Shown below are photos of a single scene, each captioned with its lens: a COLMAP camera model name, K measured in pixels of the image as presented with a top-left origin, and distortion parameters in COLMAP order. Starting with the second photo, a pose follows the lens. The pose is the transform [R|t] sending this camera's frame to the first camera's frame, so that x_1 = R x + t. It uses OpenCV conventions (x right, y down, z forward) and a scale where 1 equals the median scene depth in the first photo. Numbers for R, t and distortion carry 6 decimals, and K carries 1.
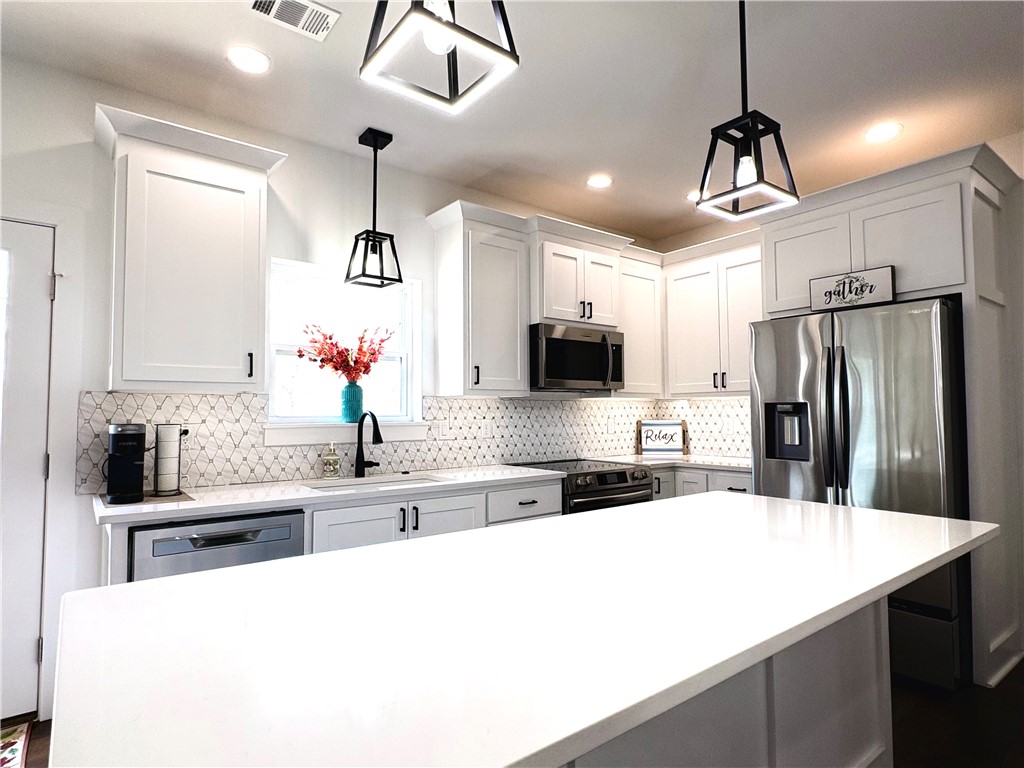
lens RADIAL K [[560.8, 0, 512.0], [0, 560.8, 384.0], [0, 0, 1]] dist [0.000194, 0.001337]
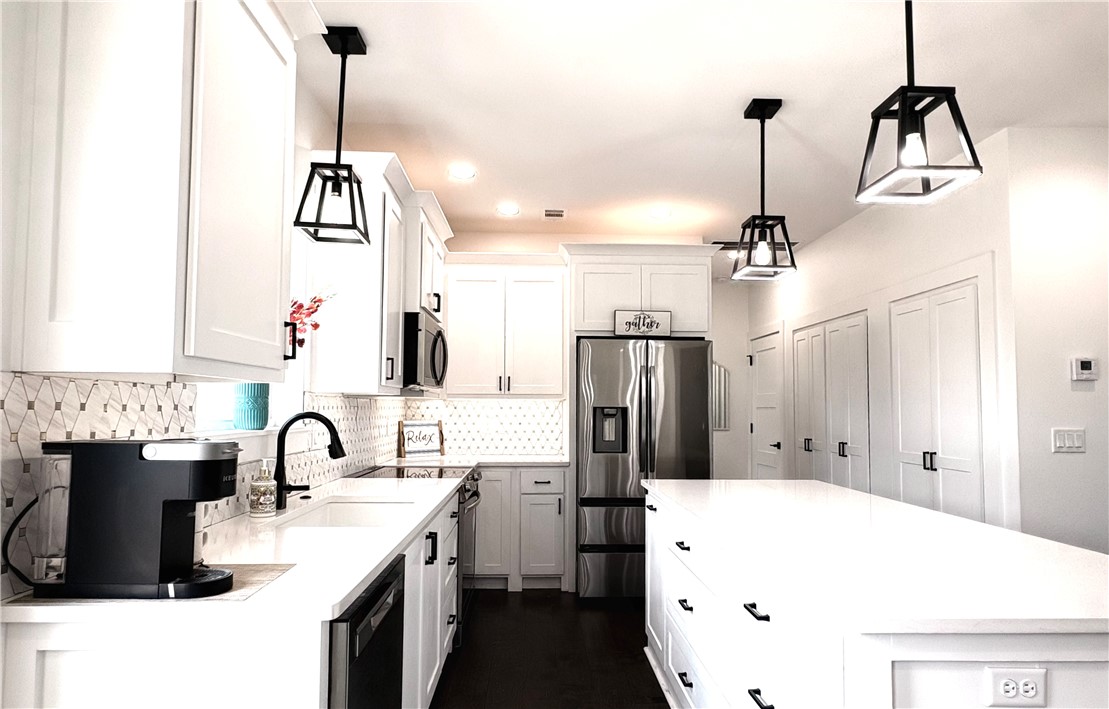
lens RADIAL K [[624.6, 0, 549.7], [0, 624.6, 353.9], [0, 0, 1]] dist [-0.001576, -0.000011]
pose [[0.596679, 0.078206, 0.798660, -0.658141], [-0.050303, 0.996928, -0.060039, 0.005401], [-0.800902, -0.004351, 0.598780, 0.259866]]
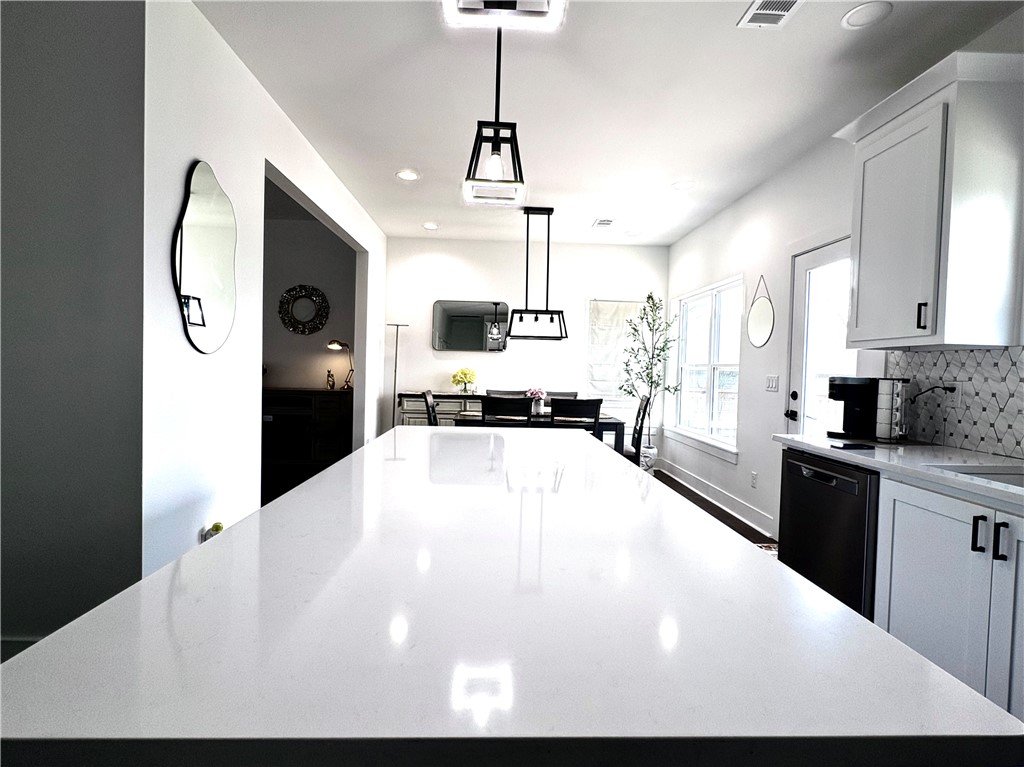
lens RADIAL K [[517.4, 0, 512.0], [0, 517.4, 383.5], [0, 0, 1]] dist [0.002006, 0.000059]
pose [[-0.581781, 0.009408, -0.813291, 0.478594], [0.014668, 0.999892, 0.001074, 0.051069], [0.813213, -0.011304, -0.581856, 0.729840]]
